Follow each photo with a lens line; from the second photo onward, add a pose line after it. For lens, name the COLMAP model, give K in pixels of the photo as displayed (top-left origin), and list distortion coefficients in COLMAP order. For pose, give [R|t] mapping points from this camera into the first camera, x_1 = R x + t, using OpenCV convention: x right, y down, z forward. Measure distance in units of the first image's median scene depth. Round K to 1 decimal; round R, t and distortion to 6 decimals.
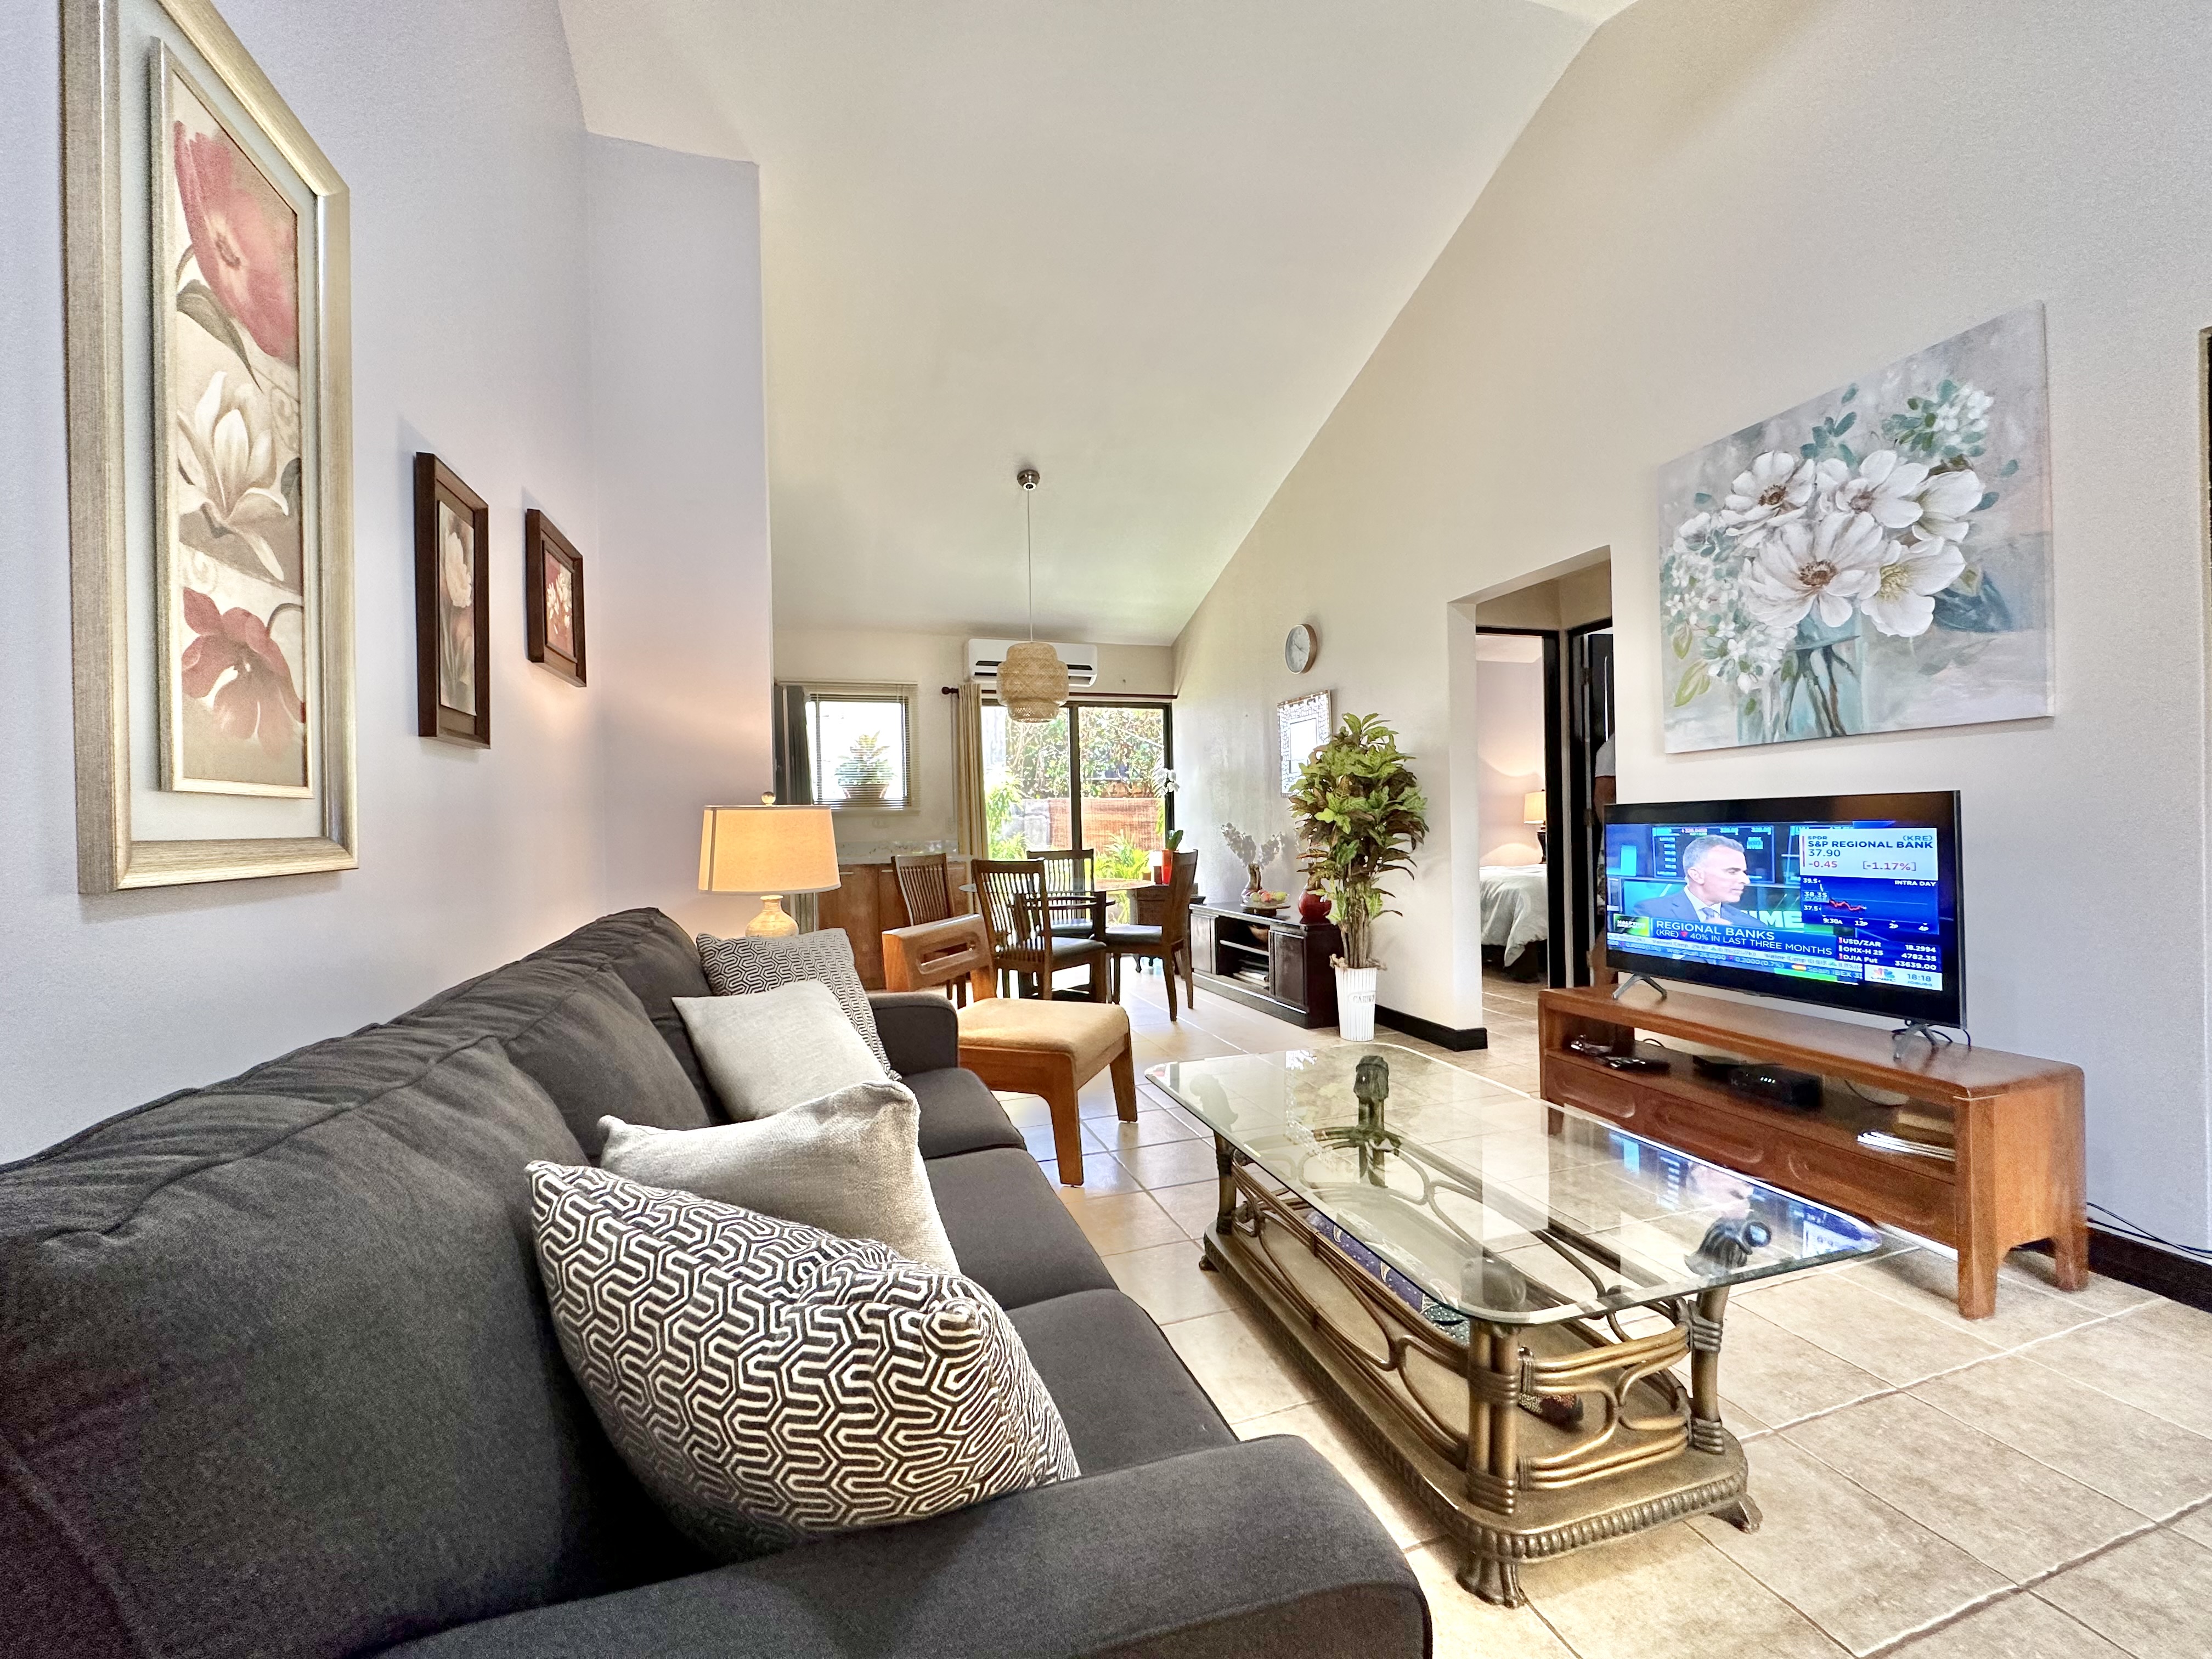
lens RADIAL K [[879.0, 0, 1107.9], [0, 879.0, 824.0], [0, 0, 1]] dist [-0.000004, -0.000025]
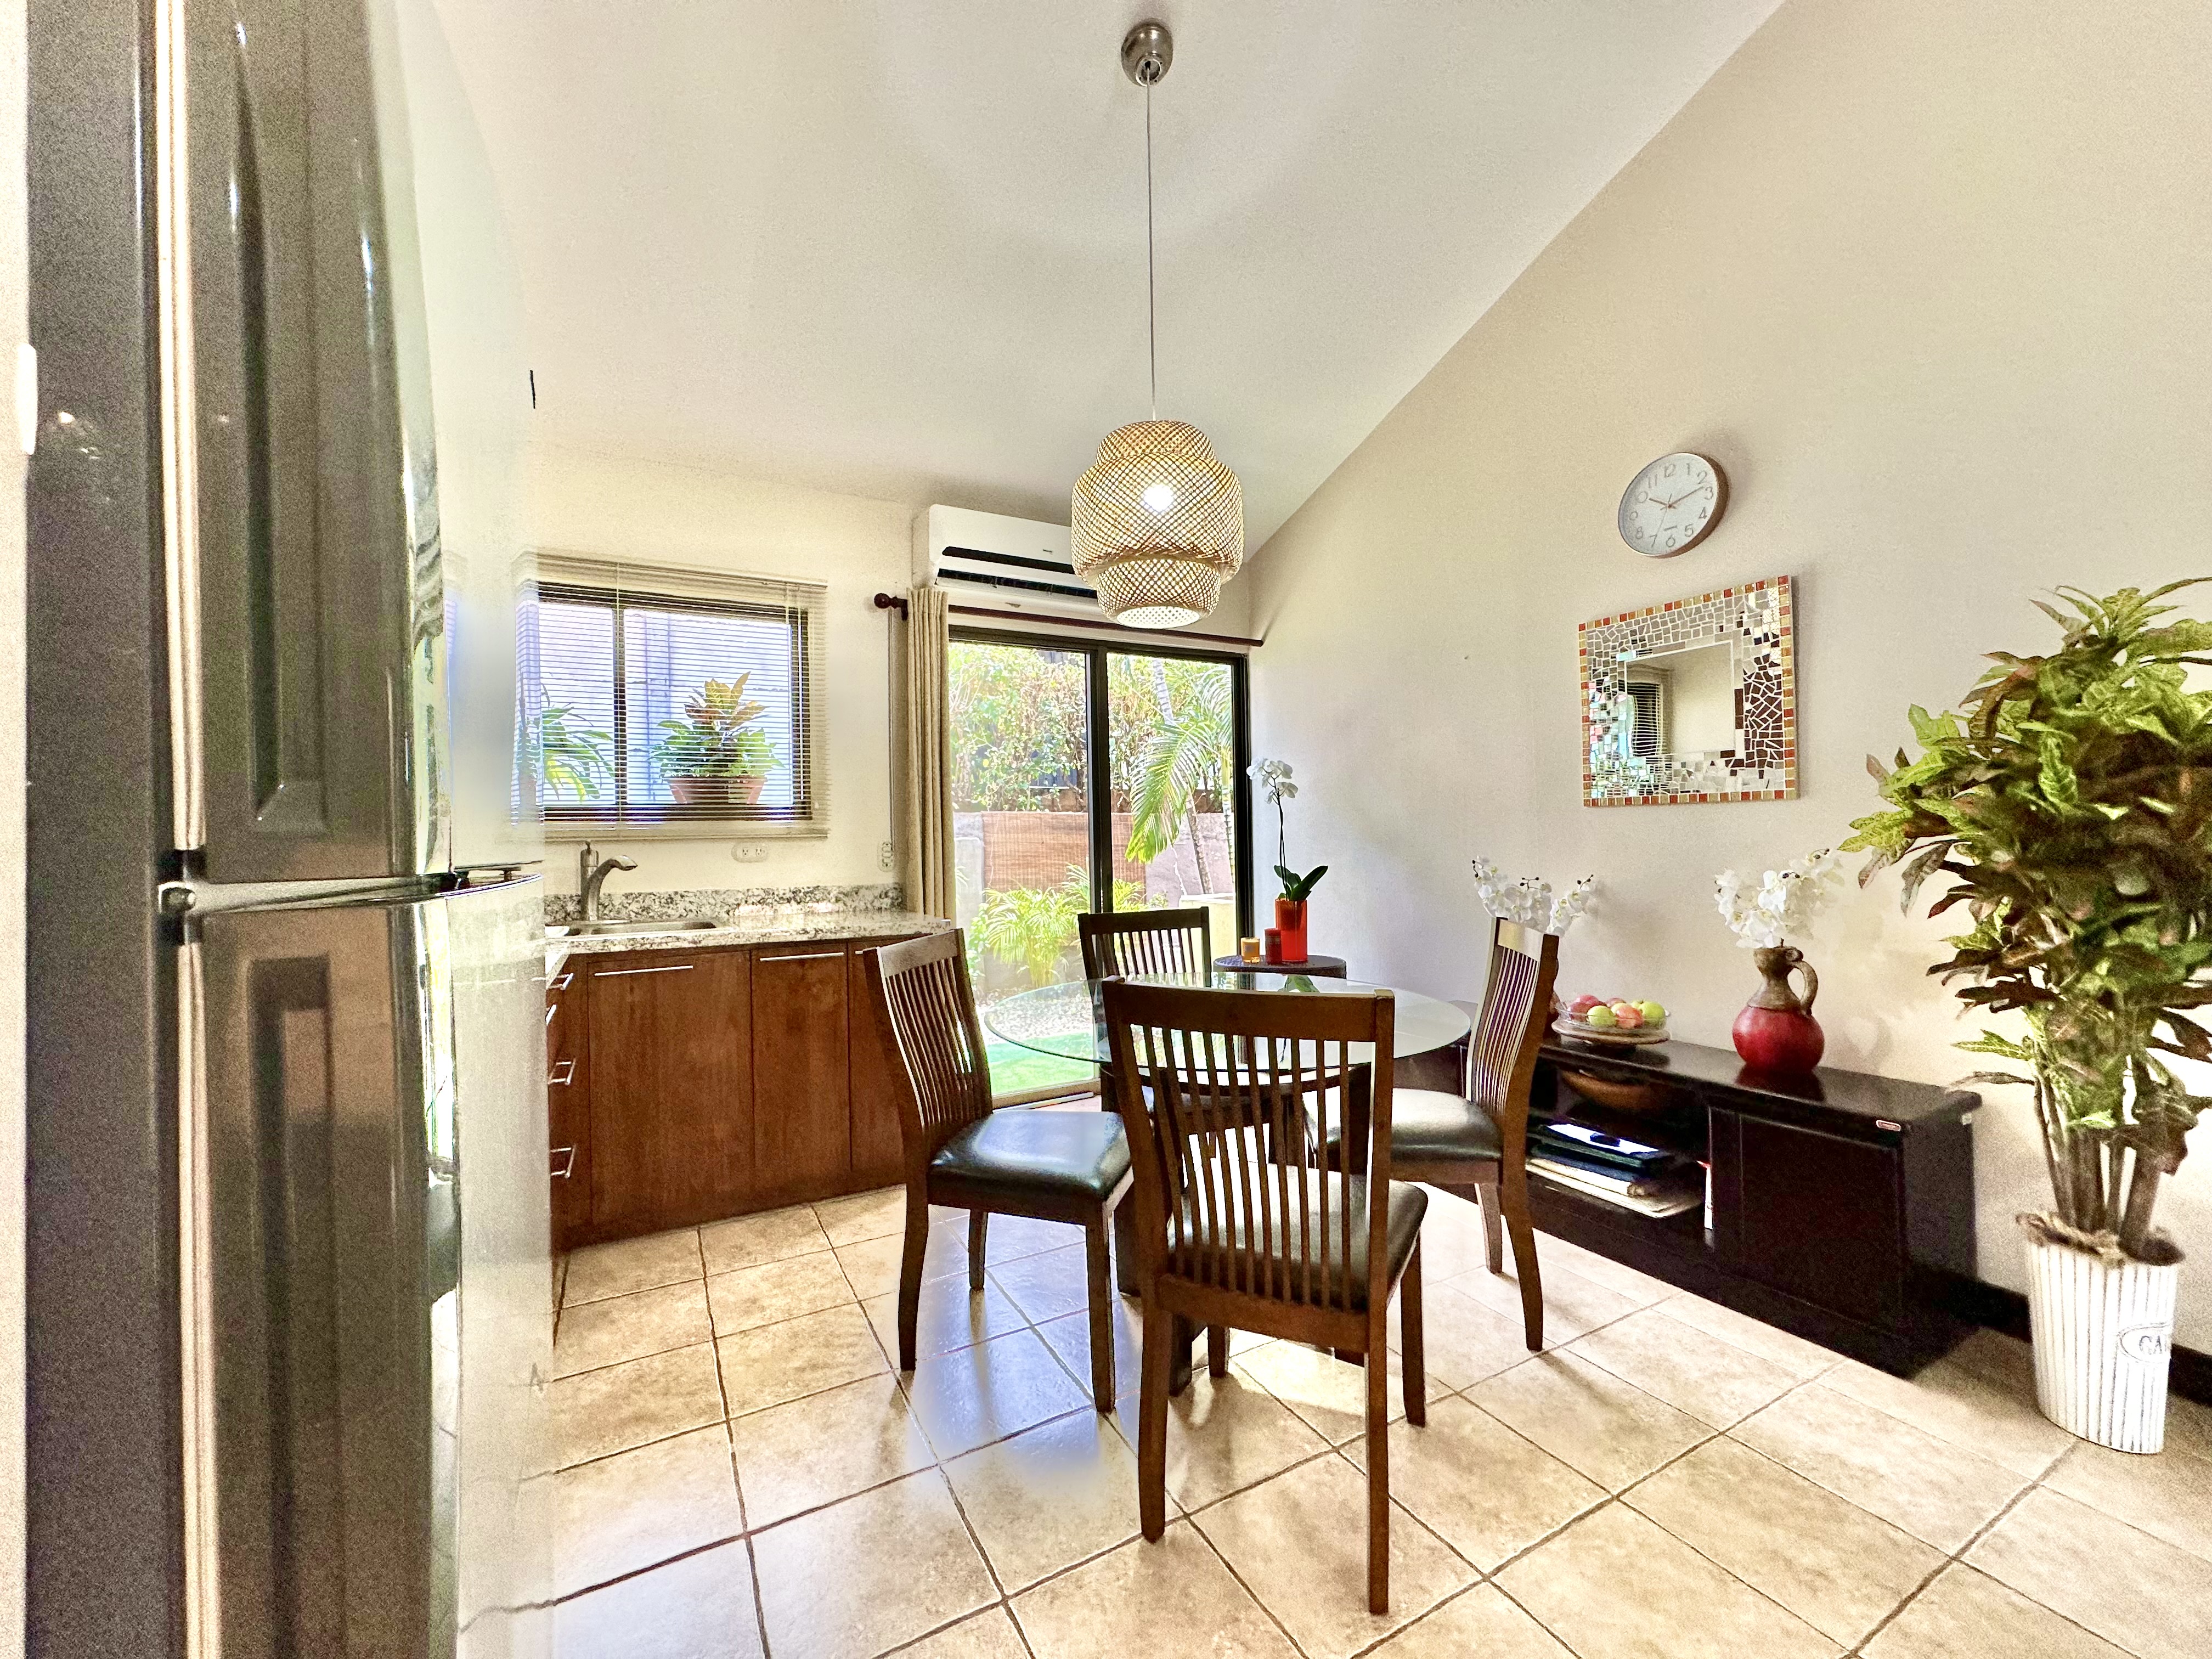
lens RADIAL K [[883.3, 0, 1108.1], [0, 883.3, 832.1], [0, 0, 1]] dist [-0.001422, -0.000134]
pose [[0.985847, 0.004321, 0.167590, -0.373361], [-0.002396, 0.999929, -0.011687, -0.021261], [-0.167629, 0.011120, 0.985787, 1.233617]]
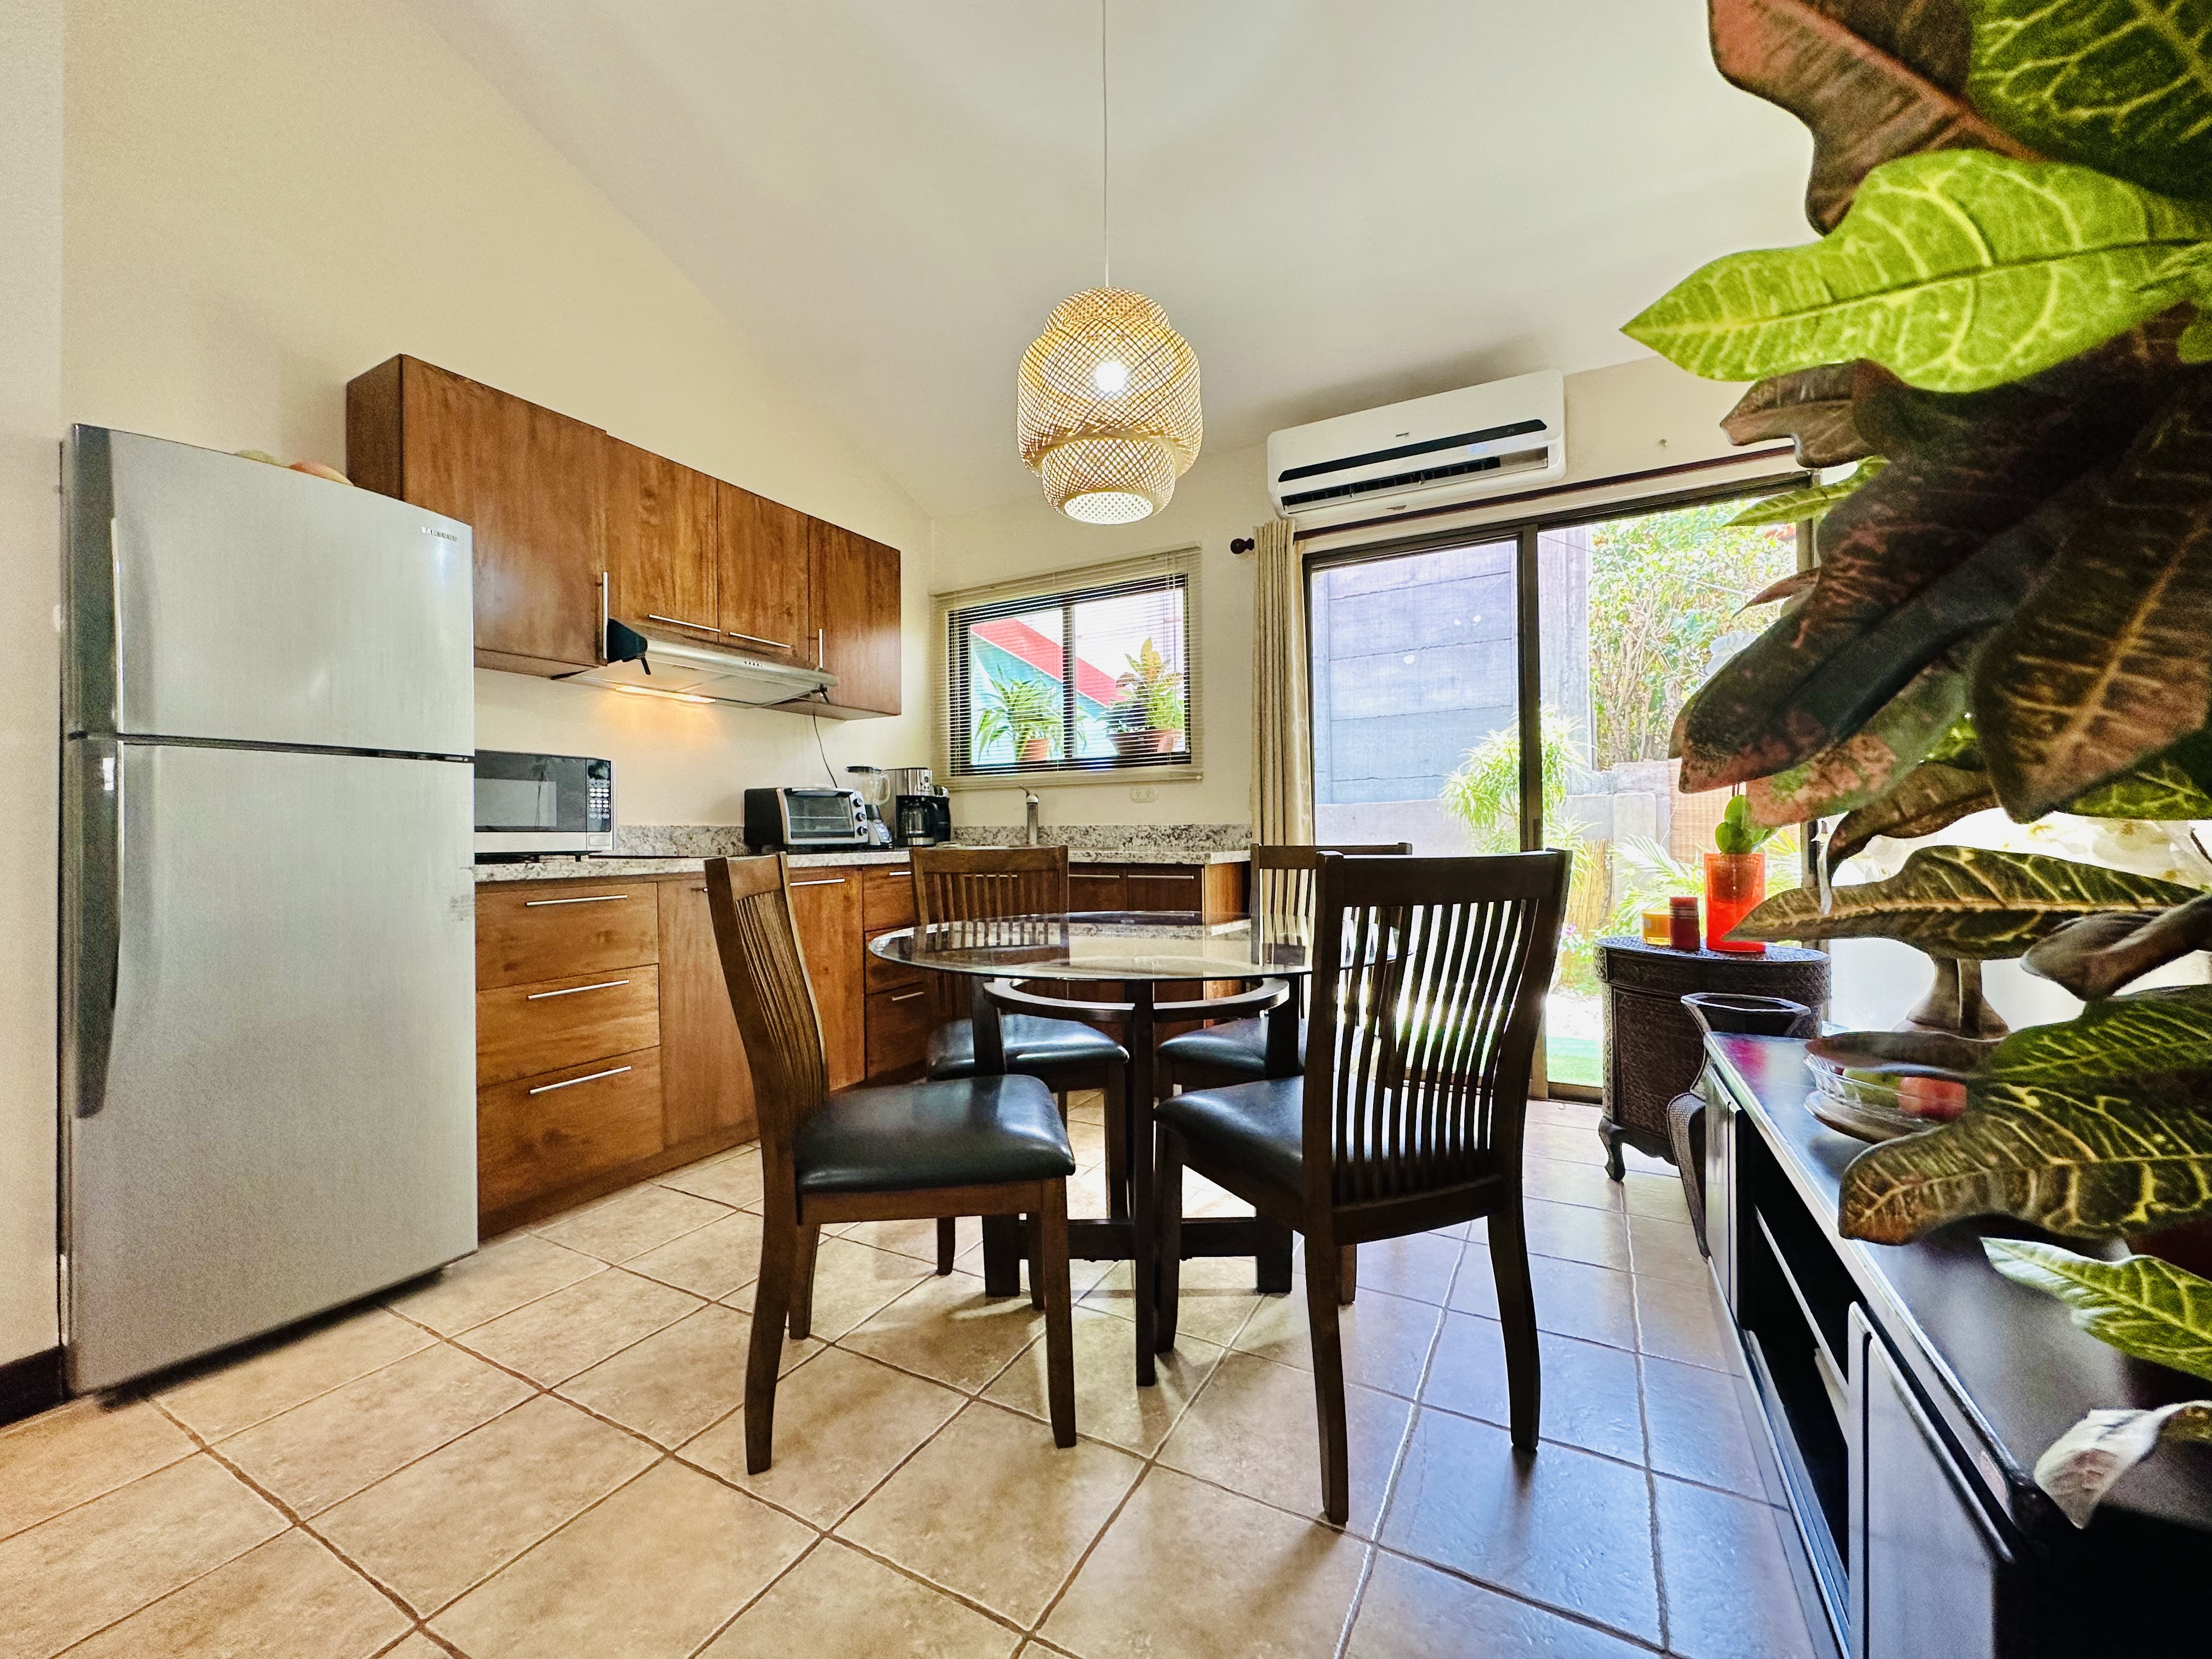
lens RADIAL K [[873.9, 0, 1108.5], [0, 873.9, 833.6], [0, 0, 1]] dist [-0.000597, 0.000205]
pose [[0.681645, 0.012655, -0.731574, 0.418253], [-0.003166, 0.999892, 0.014347, 0.044125], [0.731676, -0.007463, 0.681611, 1.551417]]
